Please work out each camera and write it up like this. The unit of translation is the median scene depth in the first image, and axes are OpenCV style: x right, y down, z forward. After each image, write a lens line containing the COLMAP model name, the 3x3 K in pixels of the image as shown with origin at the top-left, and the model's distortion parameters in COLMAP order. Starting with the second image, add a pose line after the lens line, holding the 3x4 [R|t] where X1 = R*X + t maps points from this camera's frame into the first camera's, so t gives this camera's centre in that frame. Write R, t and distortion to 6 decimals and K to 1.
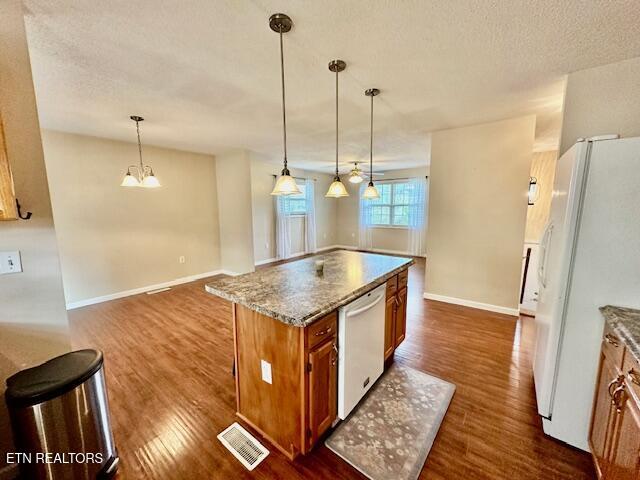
lens RADIAL K [[255.2, 0, 320.0], [0, 255.2, 240.0], [0, 0, 1]] dist [0.000355, 0.000390]
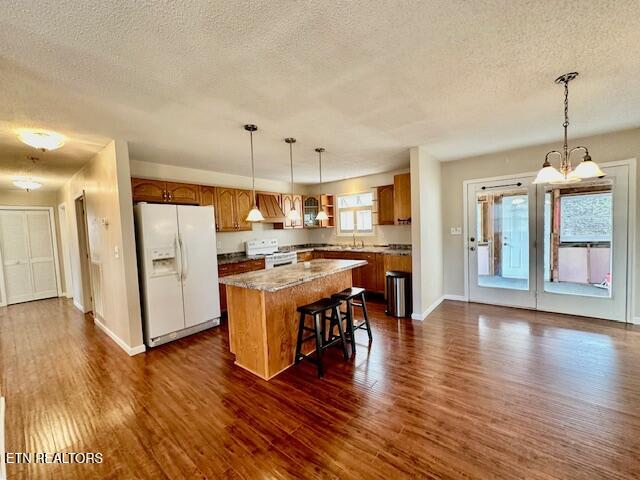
lens RADIAL K [[255.2, 0, 320.0], [0, 255.2, 240.0], [0, 0, 1]] dist [0.000355, 0.000390]
pose [[-0.998815, 0.047048, 0.012467, -0.072311], [0.048537, 0.981849, 0.183349, -0.223165], [-0.003615, 0.183737, -0.982969, 1.746953]]
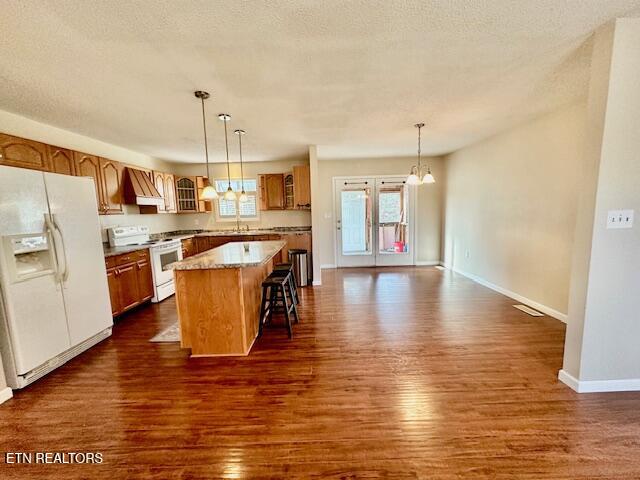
lens RADIAL K [[255.2, 0, 320.0], [0, 255.2, 240.0], [0, 0, 1]] dist [0.000355, 0.000390]
pose [[-0.781655, 0.103882, -0.615000, 0.417544], [-0.046352, 0.973631, 0.223372, -0.208217], [0.621987, 0.203106, -0.756228, 1.733801]]
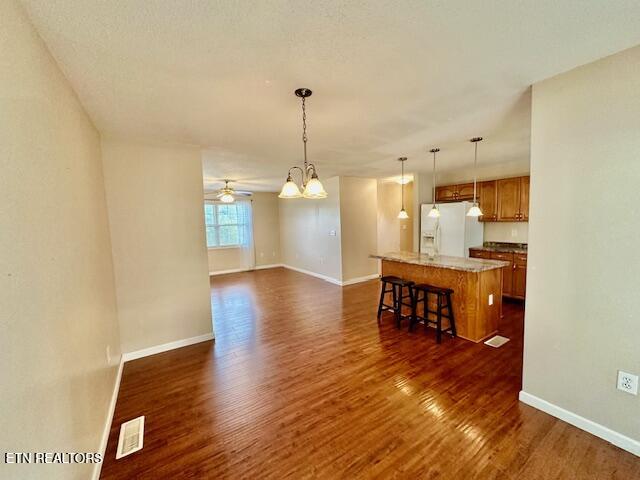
lens RADIAL K [[255.2, 0, 320.0], [0, 255.2, 240.0], [0, 0, 1]] dist [0.000355, 0.000390]
pose [[0.324500, -0.075820, 0.942842, -1.358220], [0.151359, 0.988100, 0.027366, -0.122743], [-0.933697, 0.133828, 0.332115, 0.807567]]
